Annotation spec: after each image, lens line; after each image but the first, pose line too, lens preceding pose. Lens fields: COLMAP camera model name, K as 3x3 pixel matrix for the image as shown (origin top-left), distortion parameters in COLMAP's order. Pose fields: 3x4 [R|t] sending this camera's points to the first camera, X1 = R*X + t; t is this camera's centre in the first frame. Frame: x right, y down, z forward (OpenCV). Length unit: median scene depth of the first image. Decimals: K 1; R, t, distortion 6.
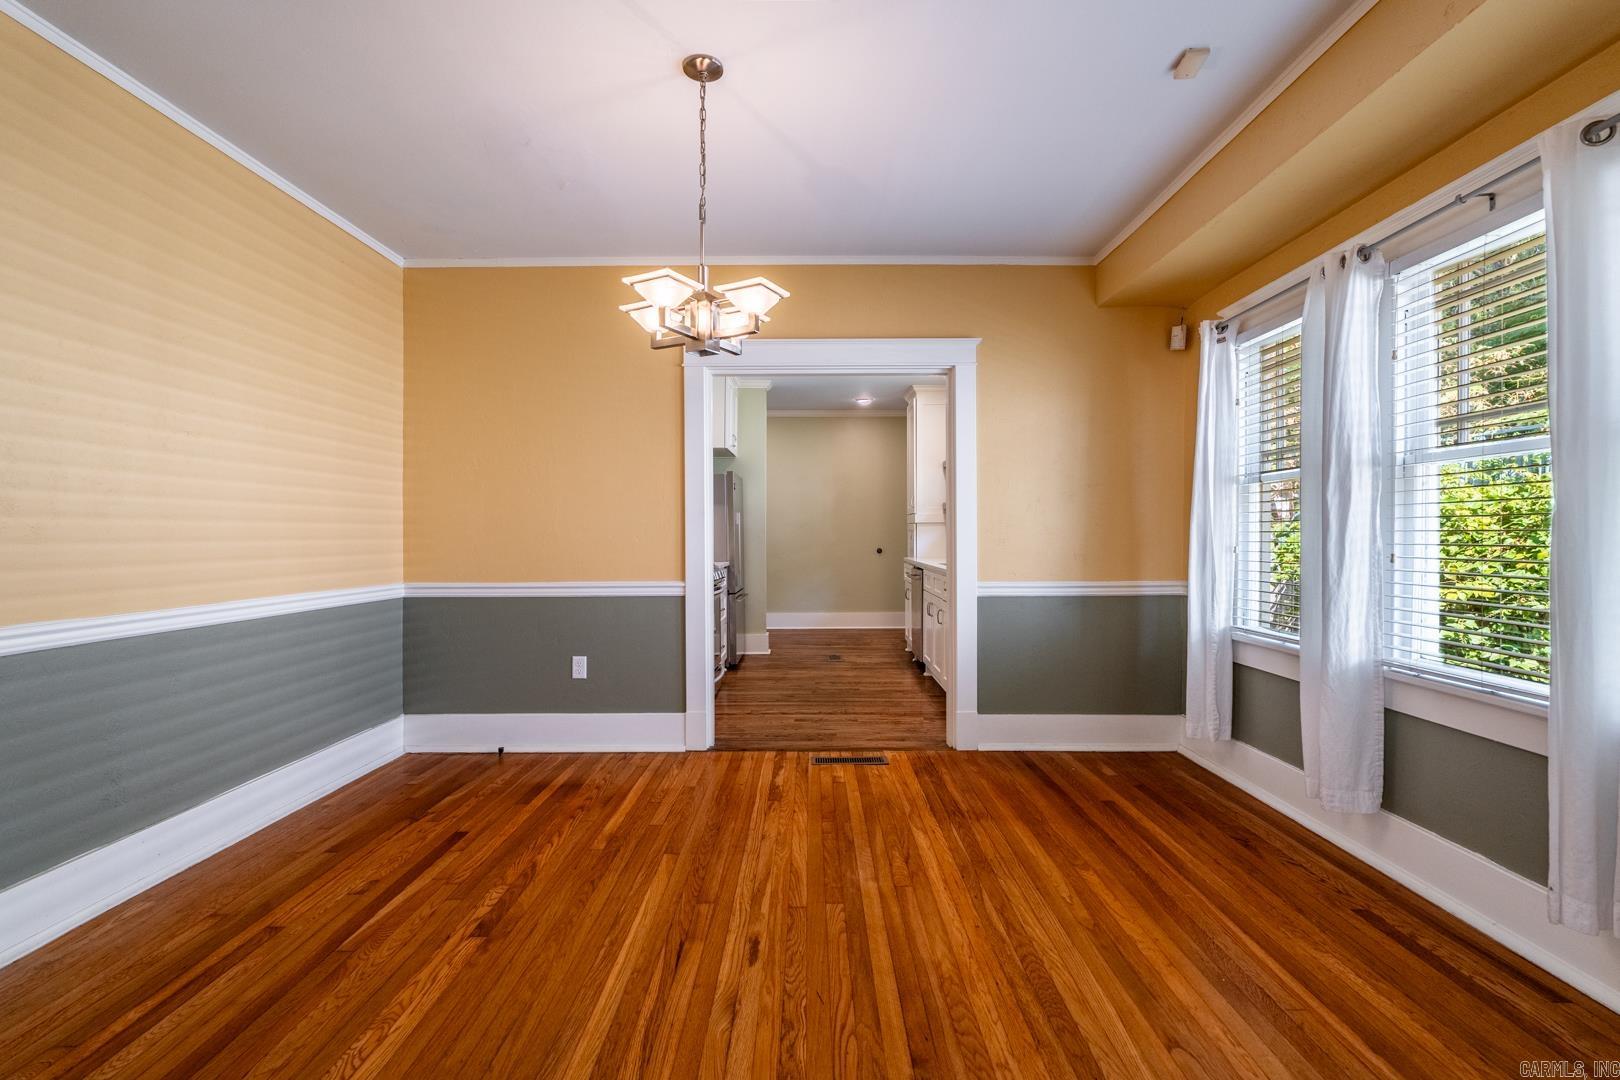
lens RADIAL K [[712.9, 0, 810.0], [0, 712.9, 540.0], [0, 0, 1]] dist [-0.002011, 0.000464]
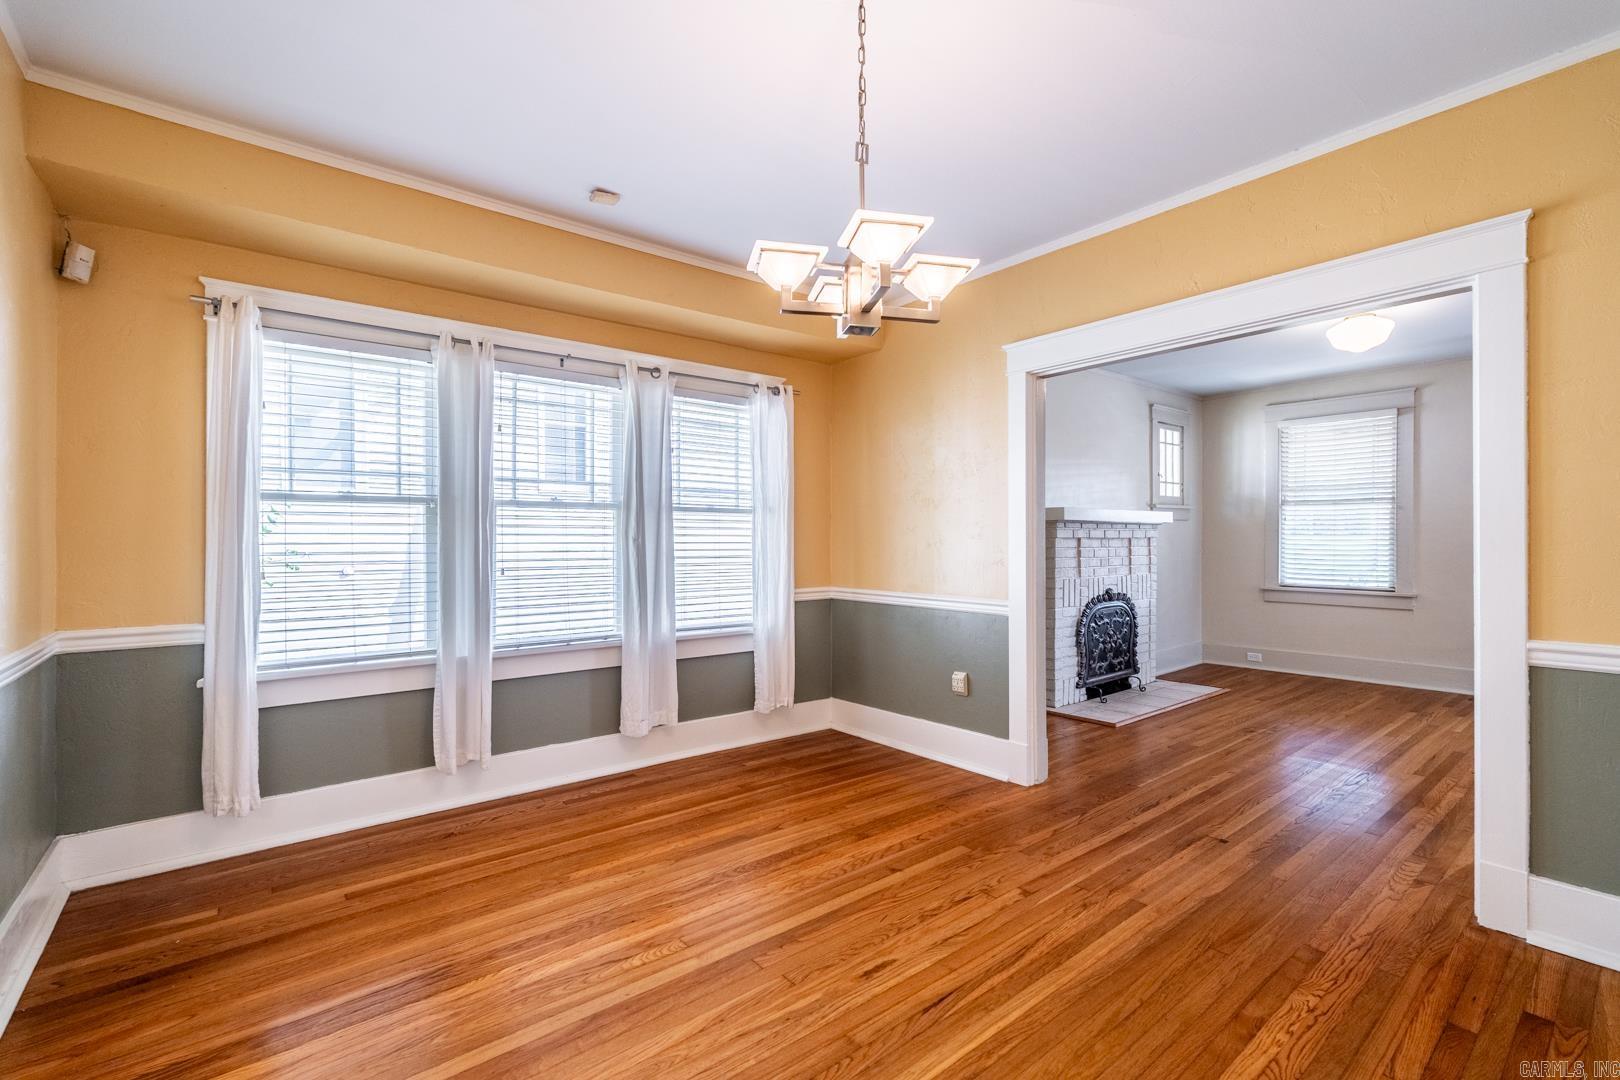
lens RADIAL K [[712.9, 0, 810.0], [0, 712.9, 540.0], [0, 0, 1]] dist [-0.002011, 0.000464]
pose [[-0.631376, 0.006517, 0.775449, -0.490554], [0.009883, 0.999951, -0.000357, -0.021294], [-0.775414, 0.007438, -0.631410, 1.038728]]
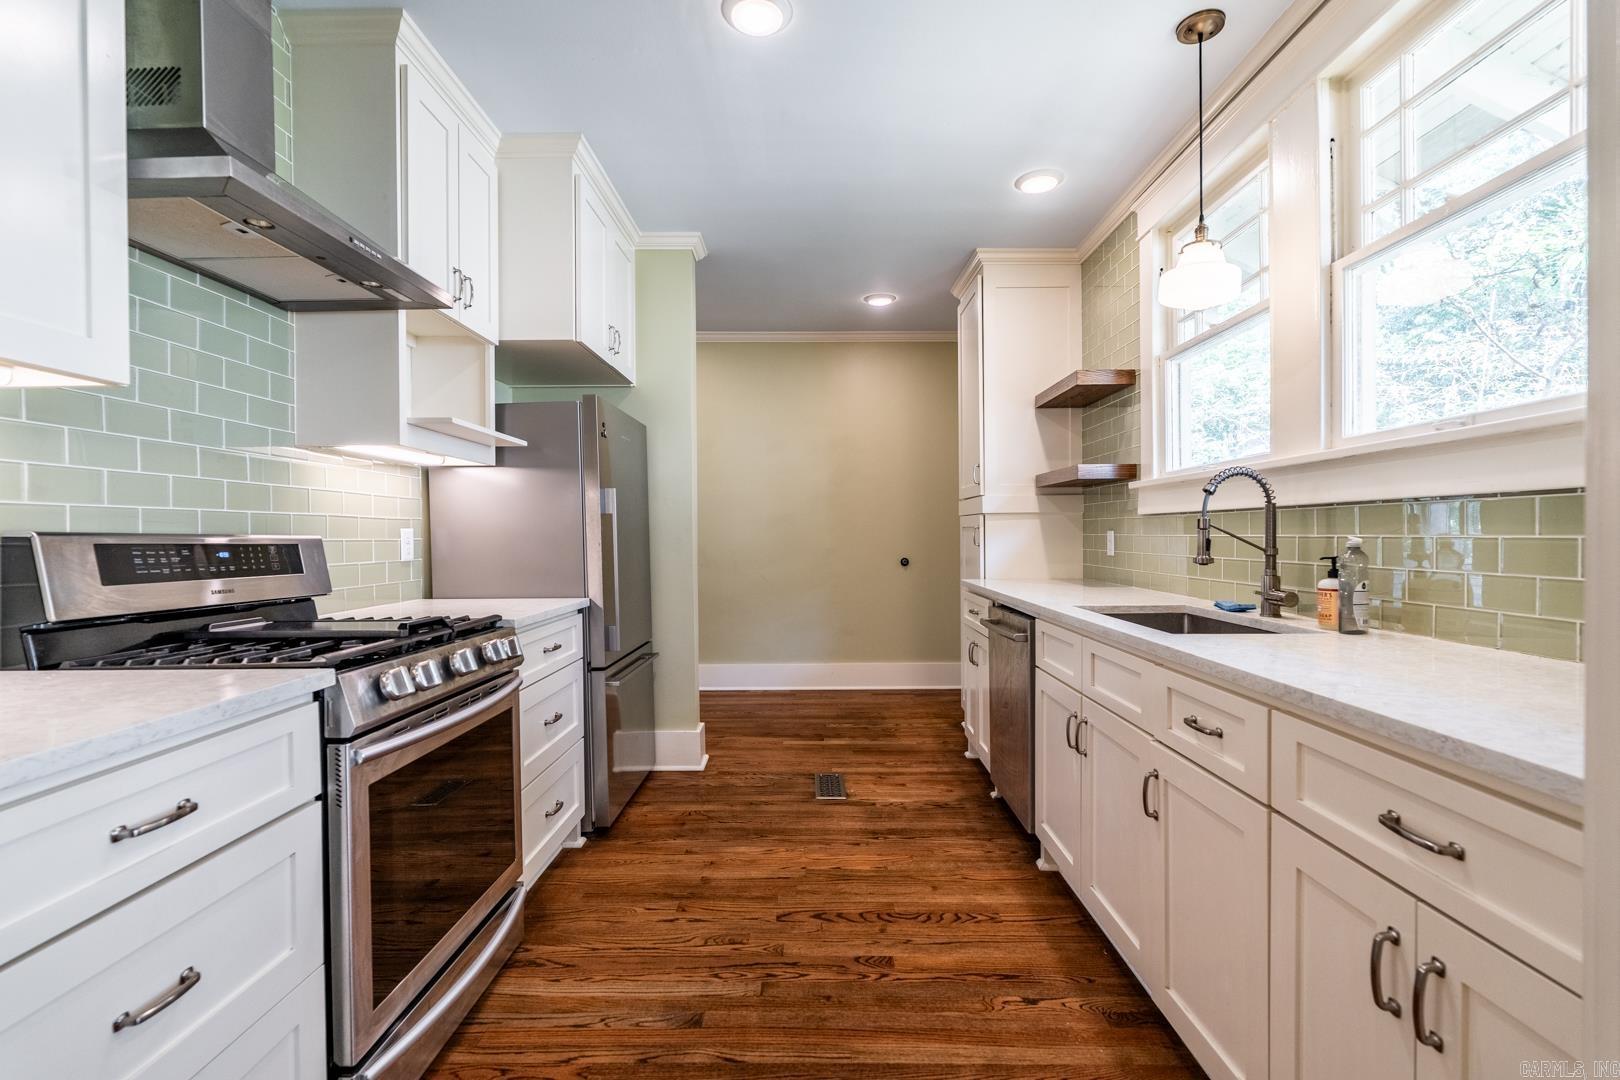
lens RADIAL K [[712.9, 0, 810.0], [0, 712.9, 540.0], [0, 0, 1]] dist [-0.002011, 0.000464]
pose [[0.999986, -0.005159, -0.001329, 0.047872], [0.005158, 0.999986, -0.000751, -0.010565], [0.001333, 0.000744, 0.999999, 1.045584]]
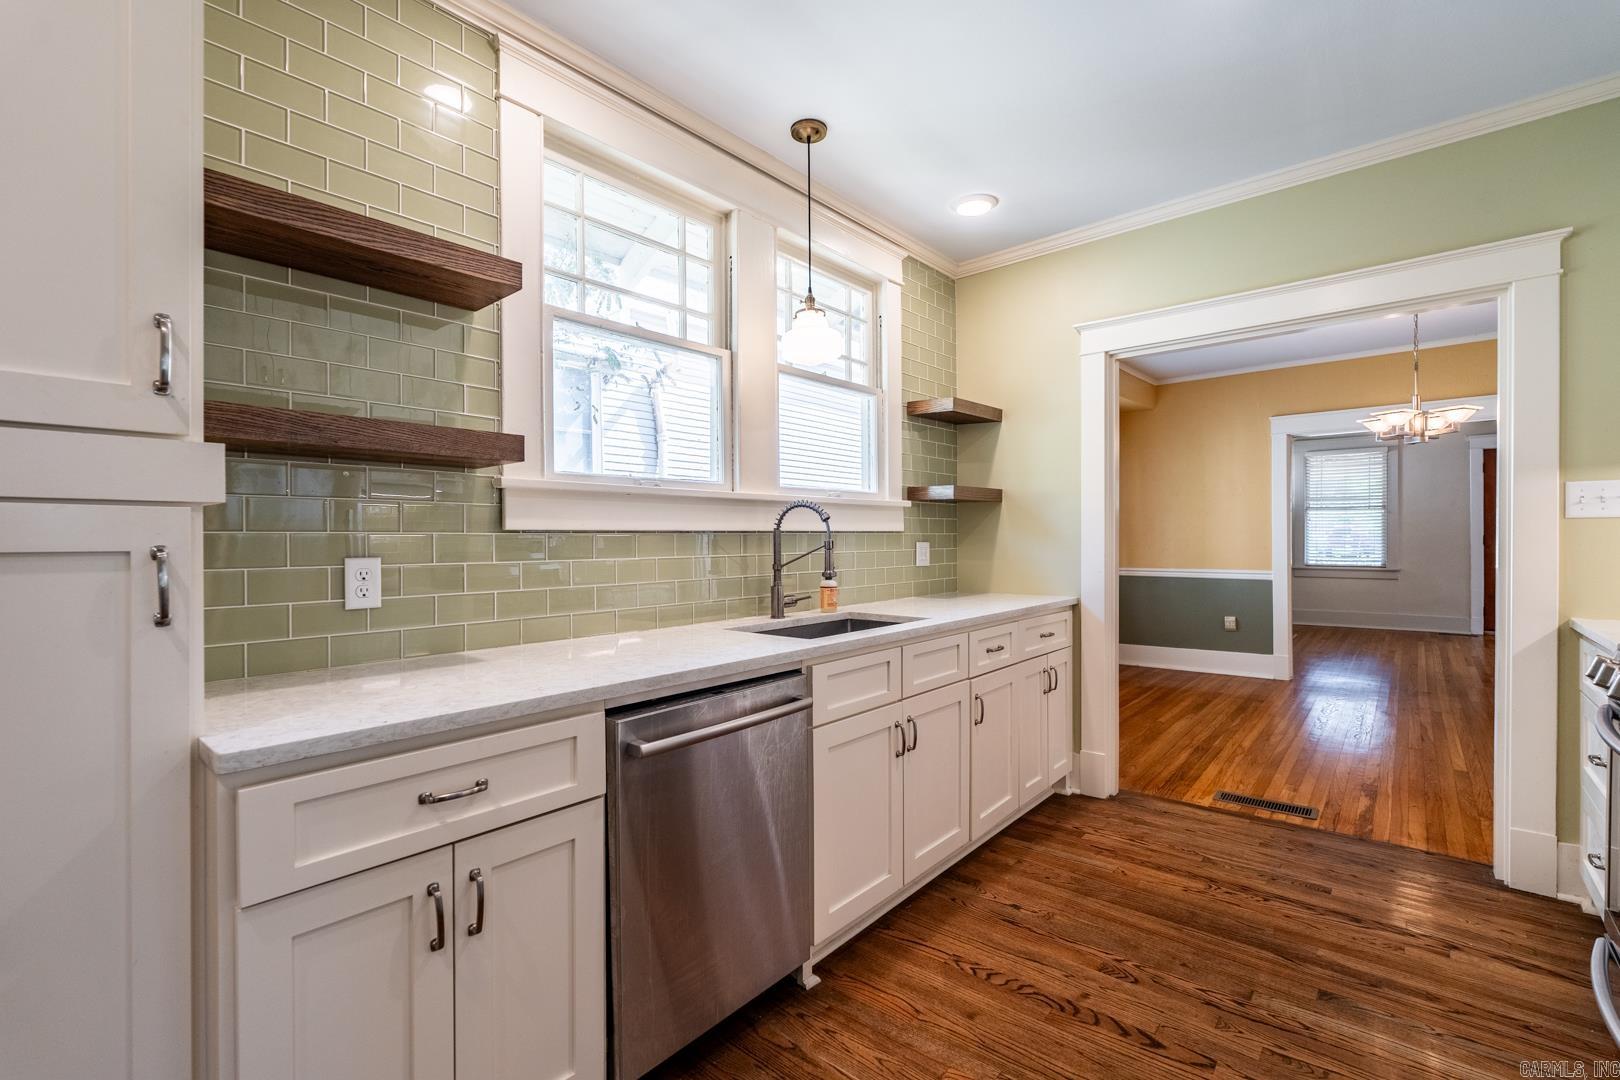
lens RADIAL K [[712.9, 0, 810.0], [0, 712.9, 540.0], [0, 0, 1]] dist [-0.002011, 0.000464]
pose [[-0.765596, 0.005529, 0.643298, -0.092775], [0.013702, 0.999876, 0.007713, -0.035138], [-0.643176, 0.014720, -0.765577, 2.281124]]
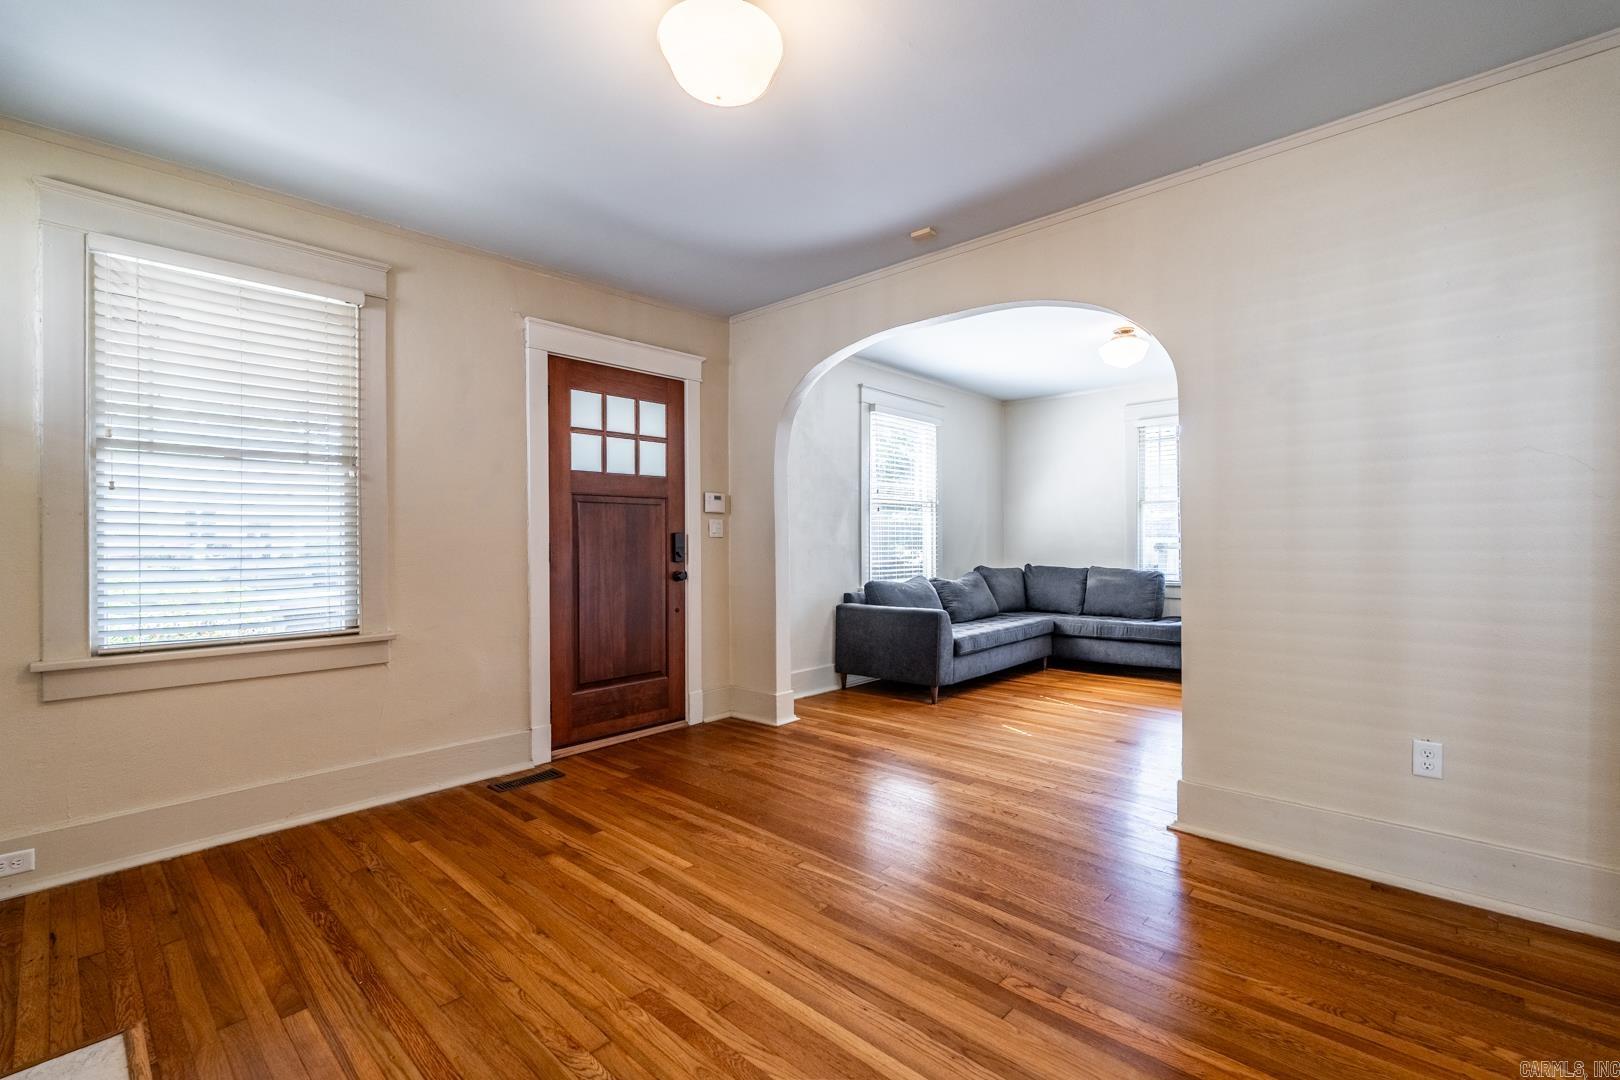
lens RADIAL K [[715.9, 0, 801.8], [0, 715.9, 537.2], [0, 0, 1]] dist [-0.003598, -0.000133]
pose [[-0.671999, 0.007239, -0.740516, 0.285276], [0.002538, 0.999969, 0.007472, -0.013188], [0.740547, 0.003142, -0.671997, -0.154812]]
